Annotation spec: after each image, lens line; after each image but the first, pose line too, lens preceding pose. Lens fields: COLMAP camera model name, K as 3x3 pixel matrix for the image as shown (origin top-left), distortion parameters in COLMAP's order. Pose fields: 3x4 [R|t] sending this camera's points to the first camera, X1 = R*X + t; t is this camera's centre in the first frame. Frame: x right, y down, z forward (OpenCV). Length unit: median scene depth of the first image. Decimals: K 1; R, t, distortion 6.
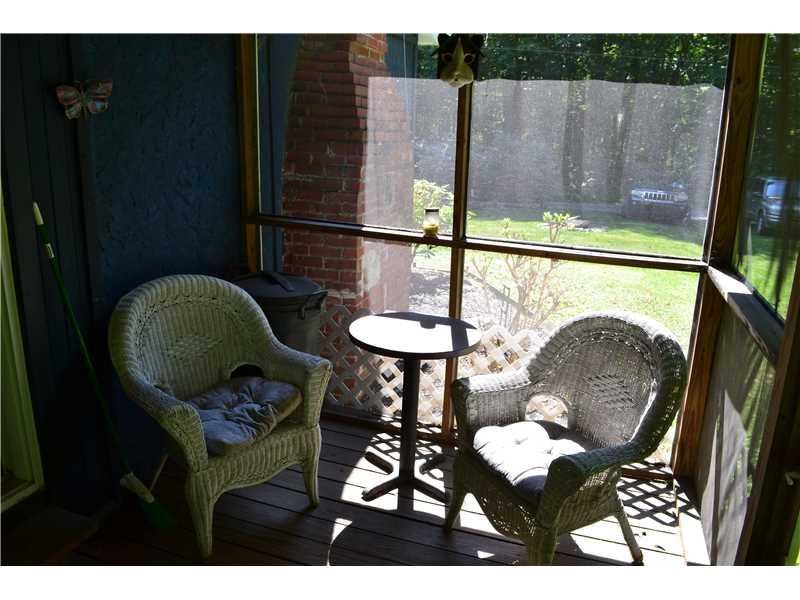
lens RADIAL K [[641.1, 0, 402.3], [0, 641.1, 300.3], [0, 0, 1]] dist [-0.082440, 0.011024]
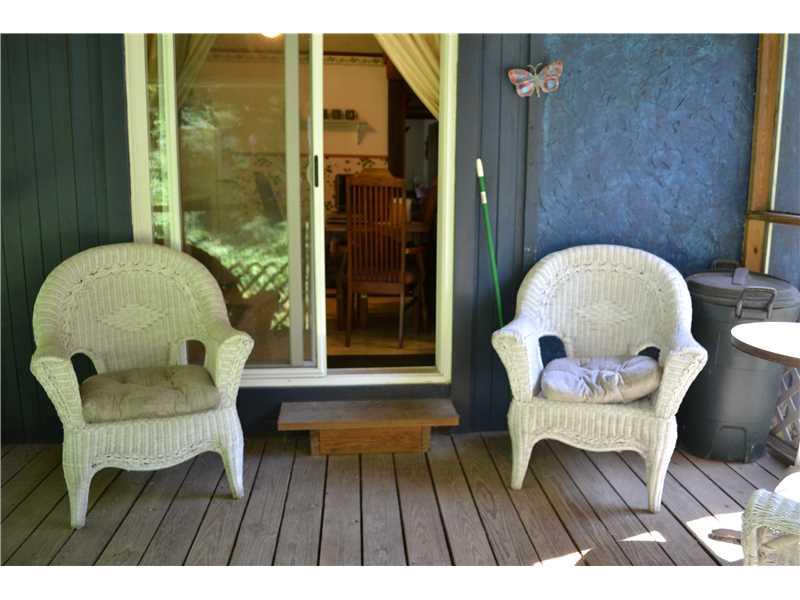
lens RADIAL K [[641.1, 0, 402.2], [0, 641.1, 298.6], [0, 0, 1]] dist [-0.082440, 0.011024]
pose [[0.395888, 0.133826, -0.908495, 0.481254], [-0.240147, 0.969983, 0.038237, 0.091618], [0.886342, 0.203035, 0.416143, 0.285913]]
